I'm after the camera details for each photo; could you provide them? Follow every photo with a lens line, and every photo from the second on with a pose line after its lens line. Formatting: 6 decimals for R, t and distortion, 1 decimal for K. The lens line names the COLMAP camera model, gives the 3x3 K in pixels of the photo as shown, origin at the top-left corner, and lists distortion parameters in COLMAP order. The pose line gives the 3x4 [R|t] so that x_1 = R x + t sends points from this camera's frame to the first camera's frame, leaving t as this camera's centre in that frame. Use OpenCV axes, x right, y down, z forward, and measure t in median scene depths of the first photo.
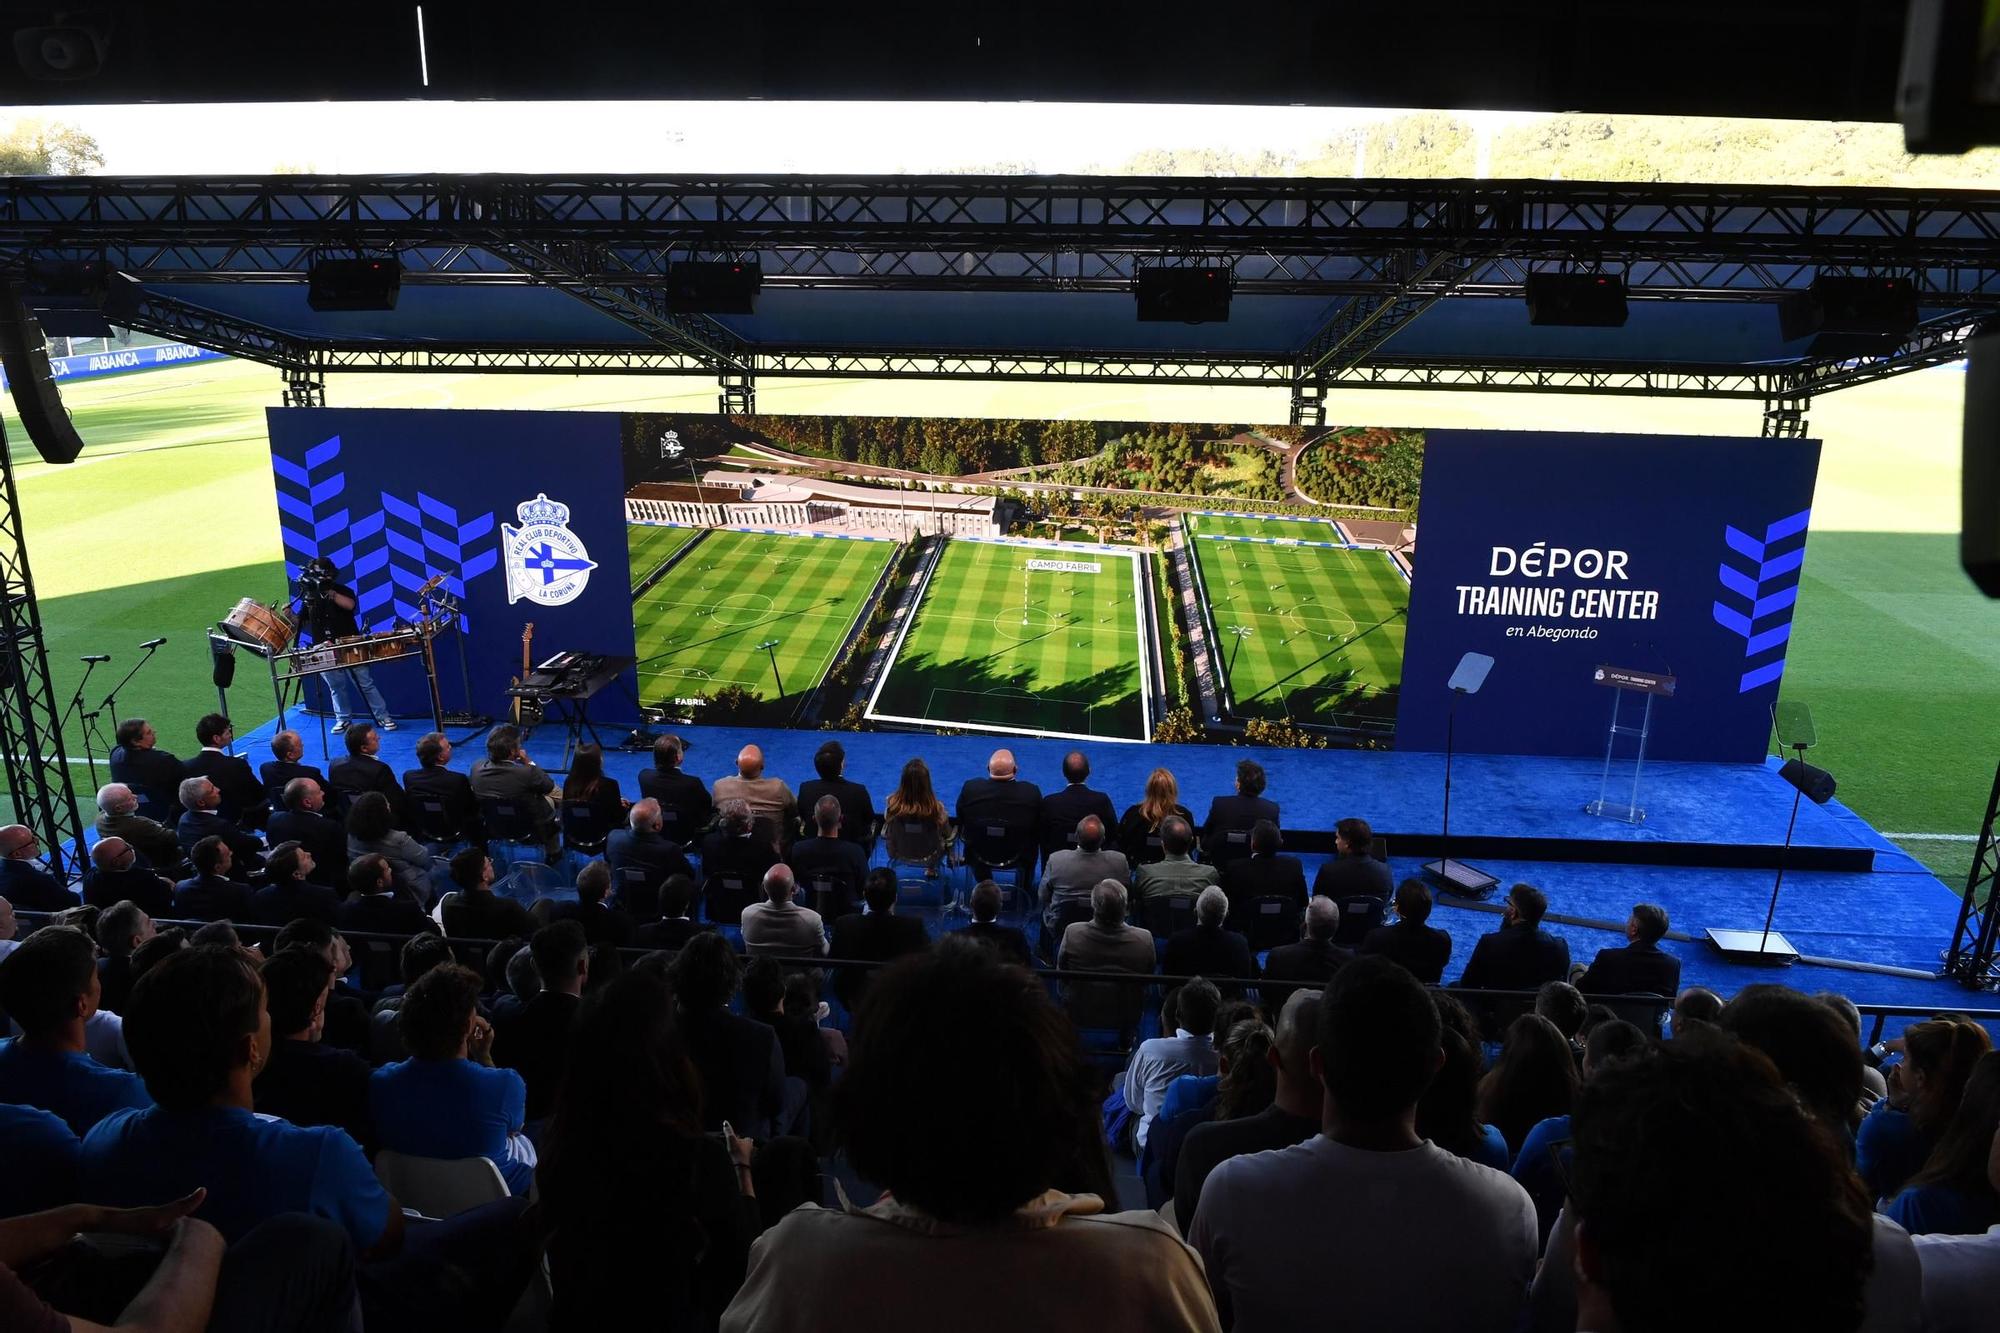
lens RADIAL K [[1338.3, 0, 987.1], [0, 1338.3, 647.0], [0, 0, 1]] dist [-0.041840, -0.009550]
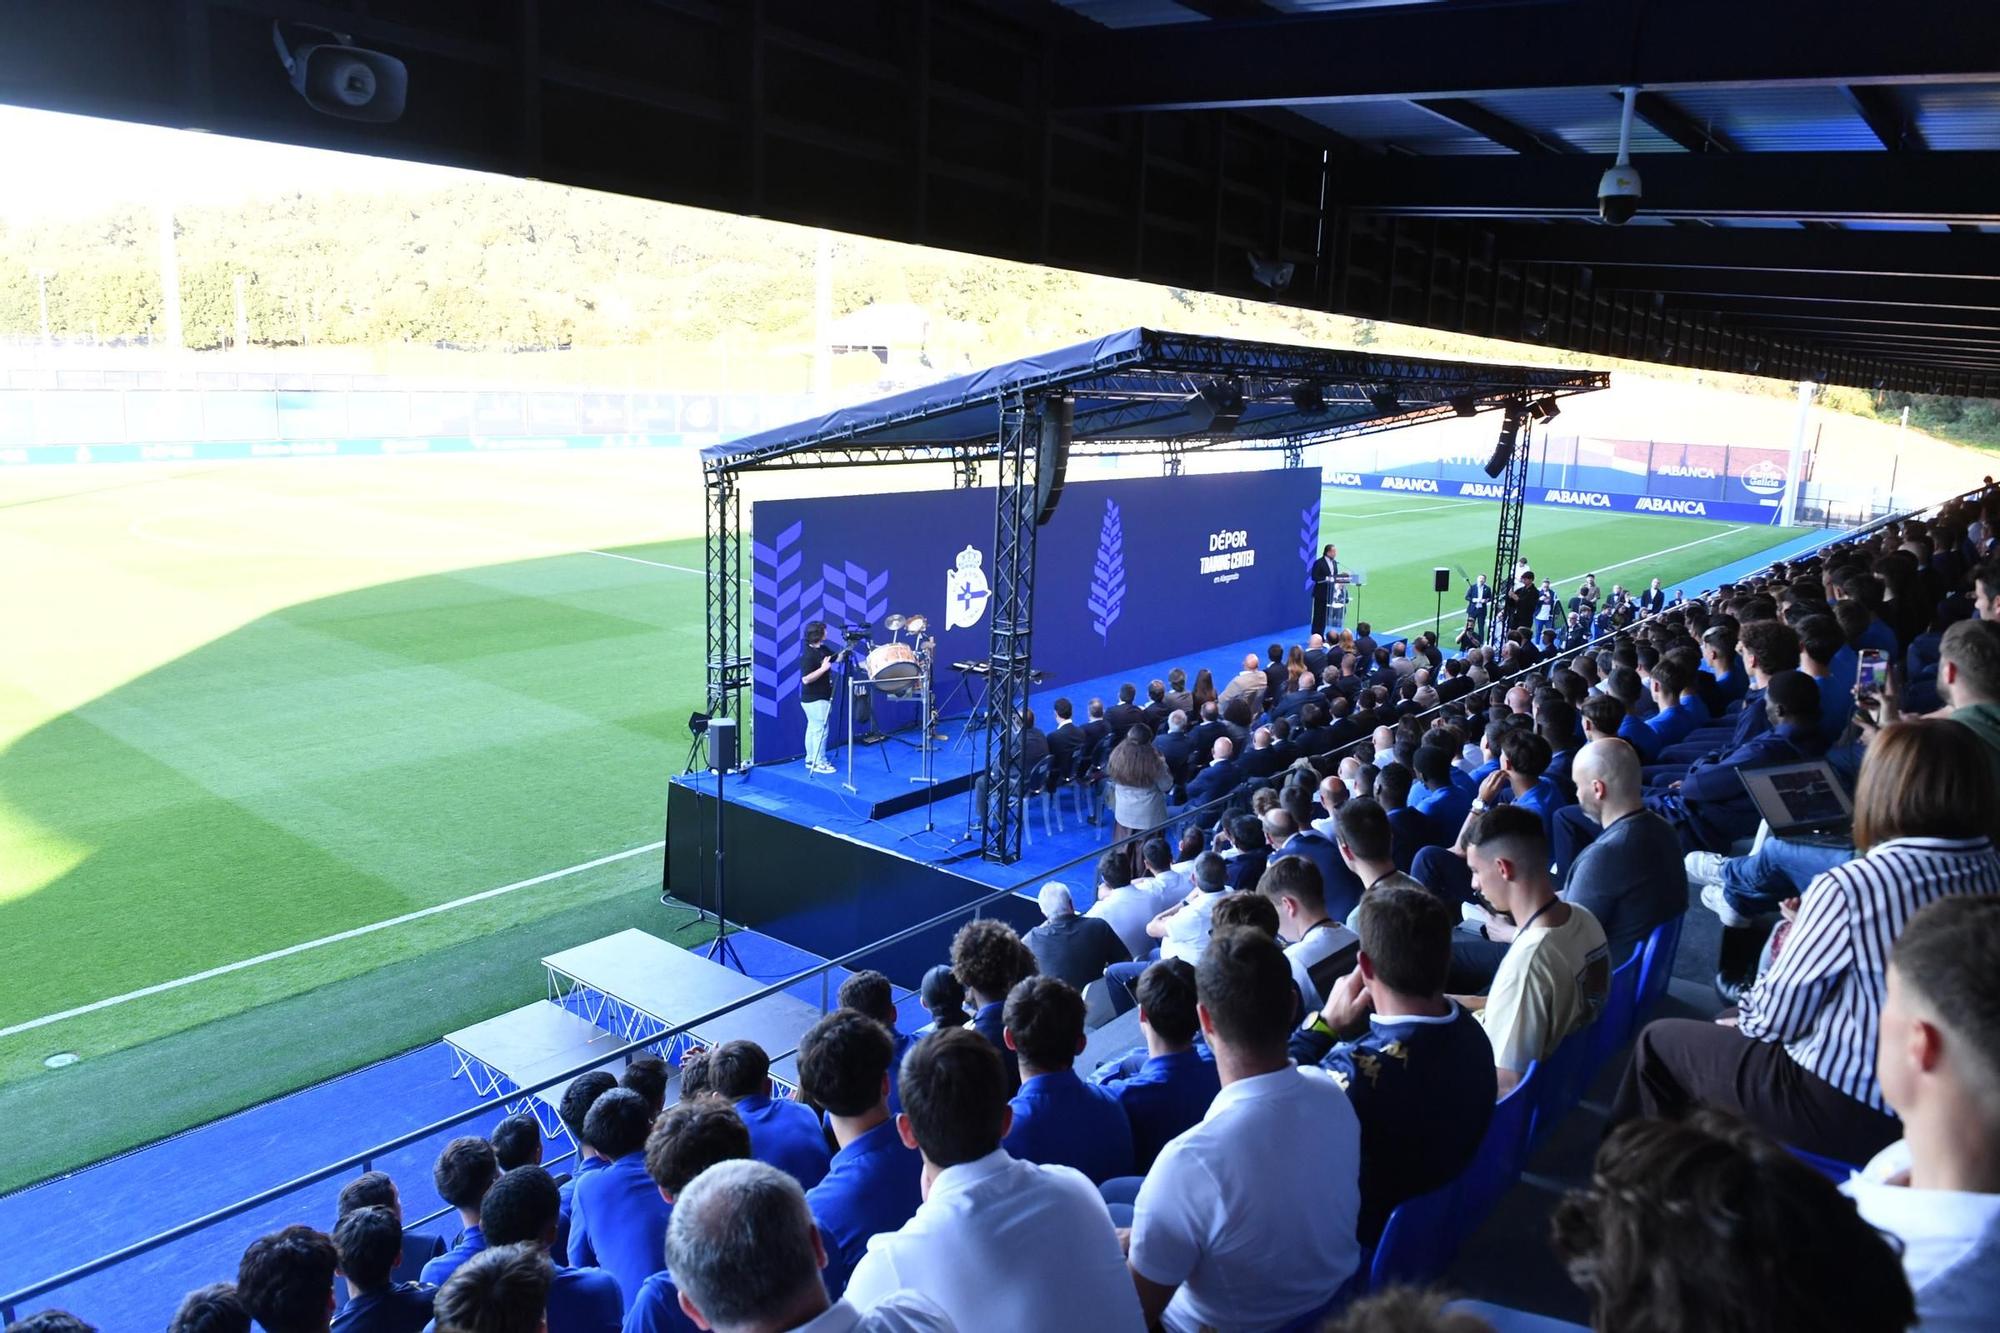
lens RADIAL K [[1411.0, 0, 1008.6], [0, 1411.0, 670.2], [0, 0, 1]] dist [-0.045133, -0.004871]
pose [[0.557407, -0.161528, 0.814375, -2.735843], [0.211067, 0.976234, 0.049165, -0.094720], [-0.802962, 0.144483, 0.578253, 0.235676]]
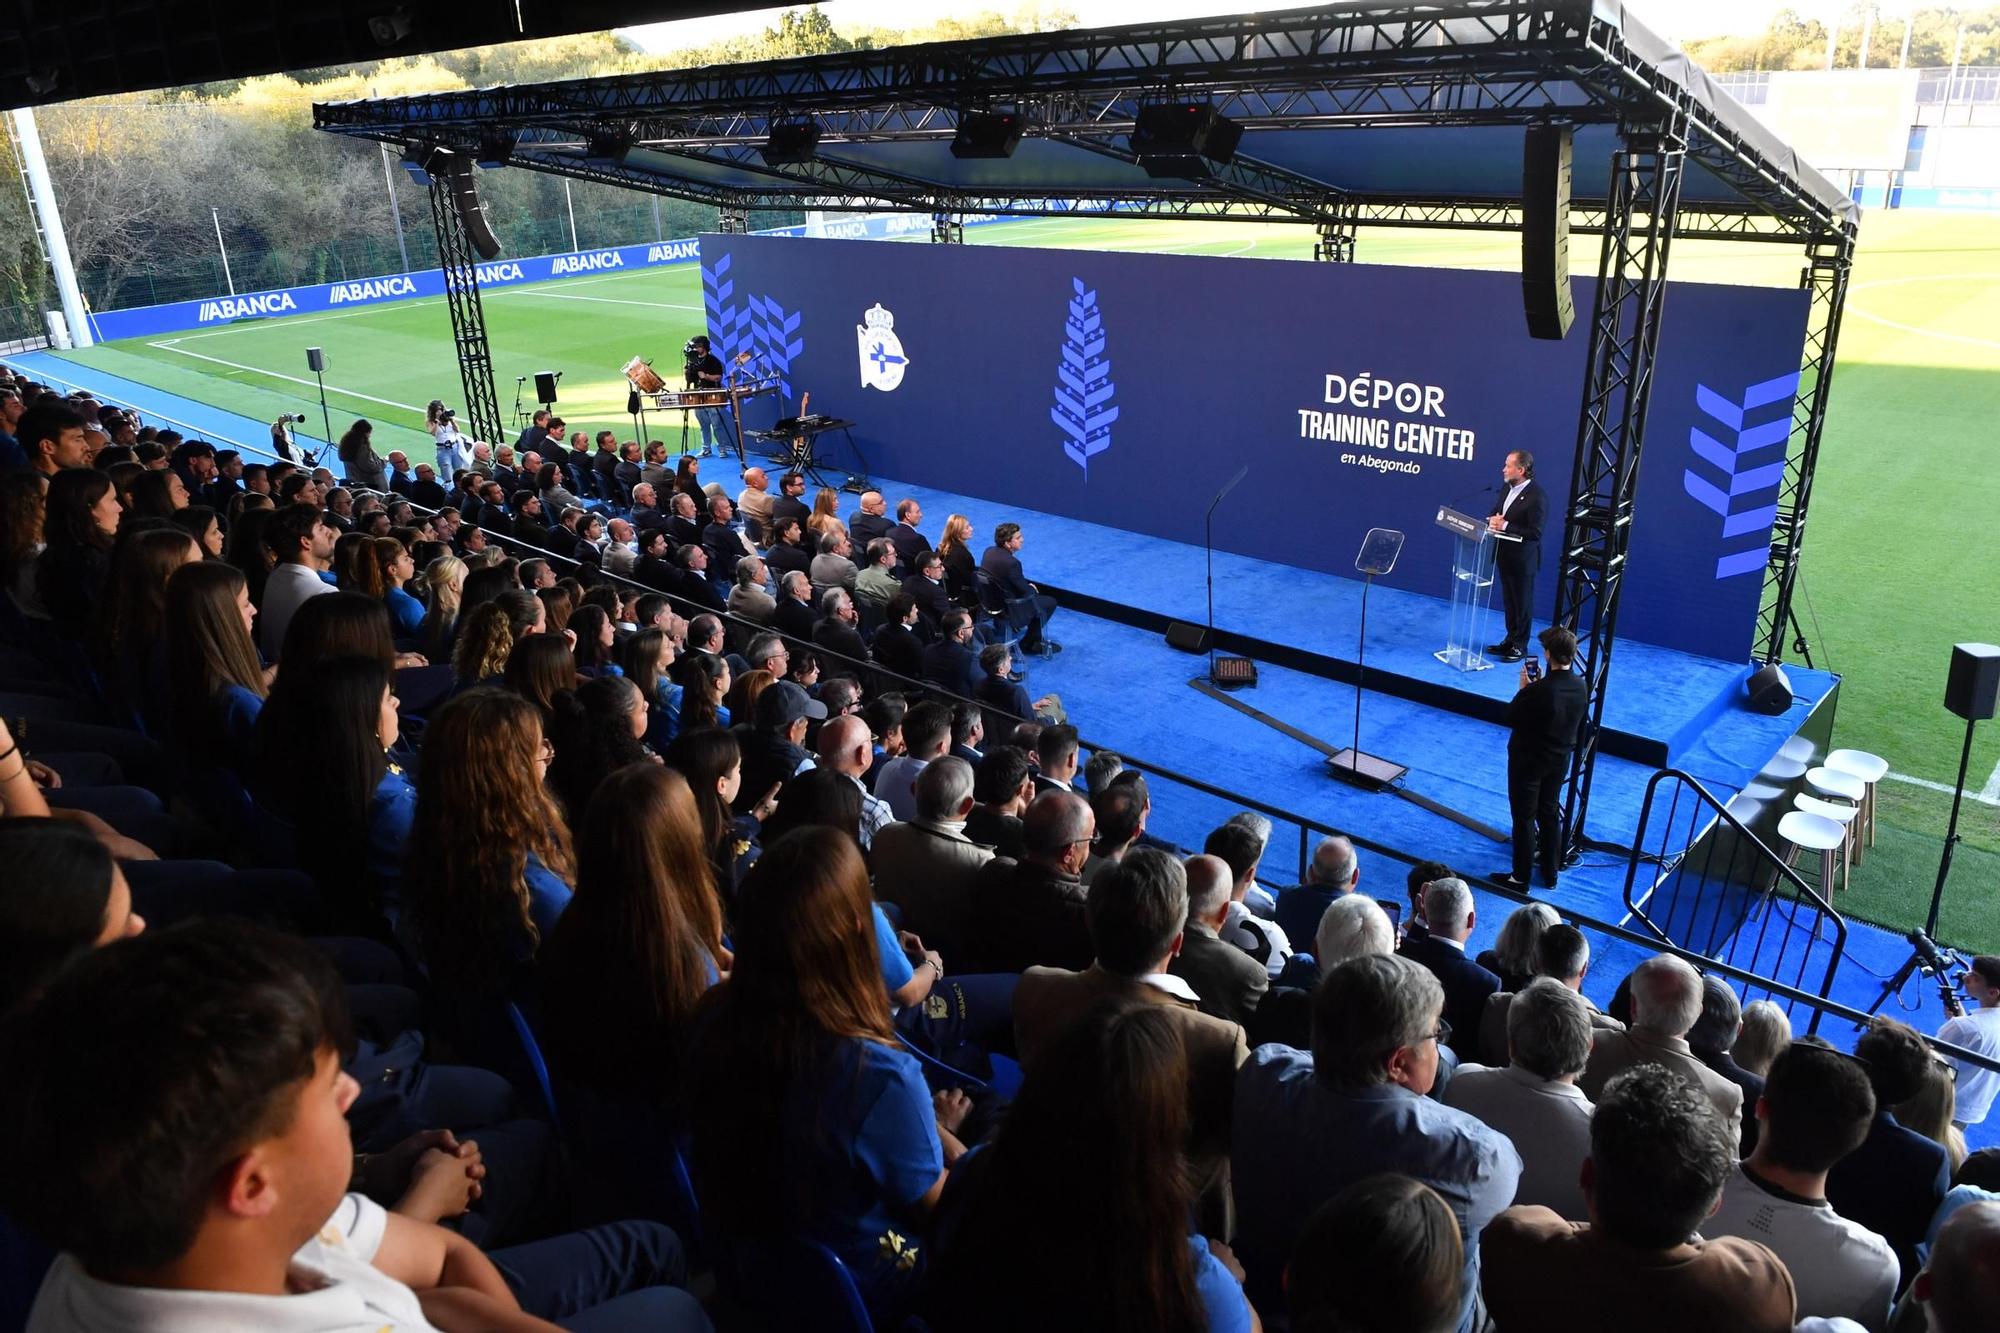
lens RADIAL K [[1411.0, 0, 967.5], [0, 1411.0, 671.7], [0, 0, 1]] dist [-0.045133, -0.004871]
pose [[0.760966, 0.201192, -0.616808, 1.418228], [-0.137602, 0.979123, 0.149610, 0.042696], [0.634031, -0.028974, 0.772764, -0.068802]]
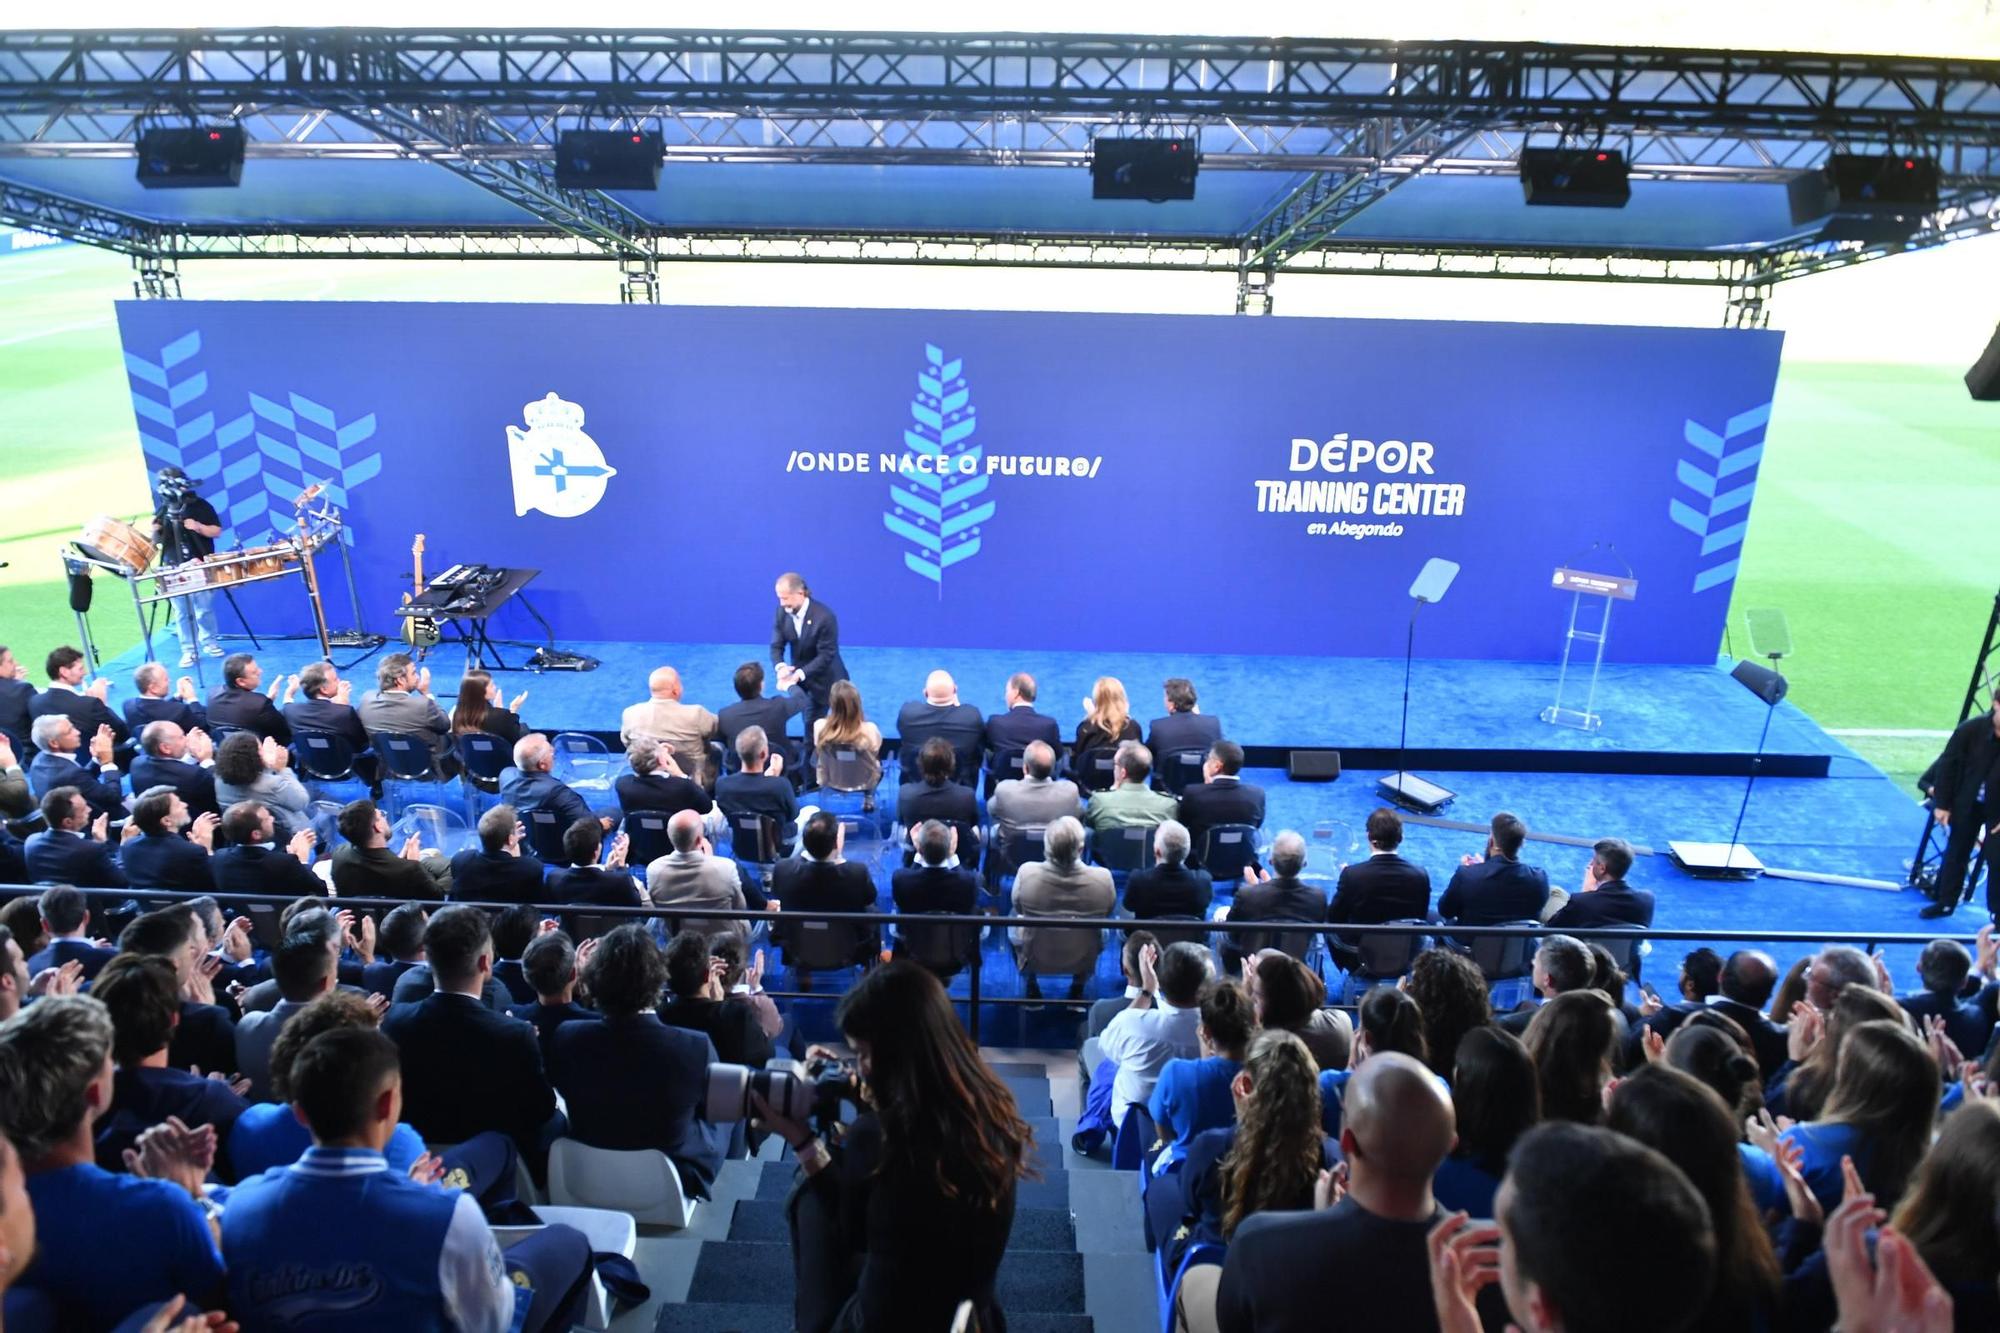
lens RADIAL K [[1411.0, 0, 1000.1], [0, 1411.0, 670.2], [0, 0, 1]] dist [-0.045133, -0.004871]
pose [[0.998162, -0.016327, 0.058362, -0.004104], [0.011404, 0.996426, 0.083699, -0.004632], [-0.059520, -0.082880, 0.994781, 0.020830]]
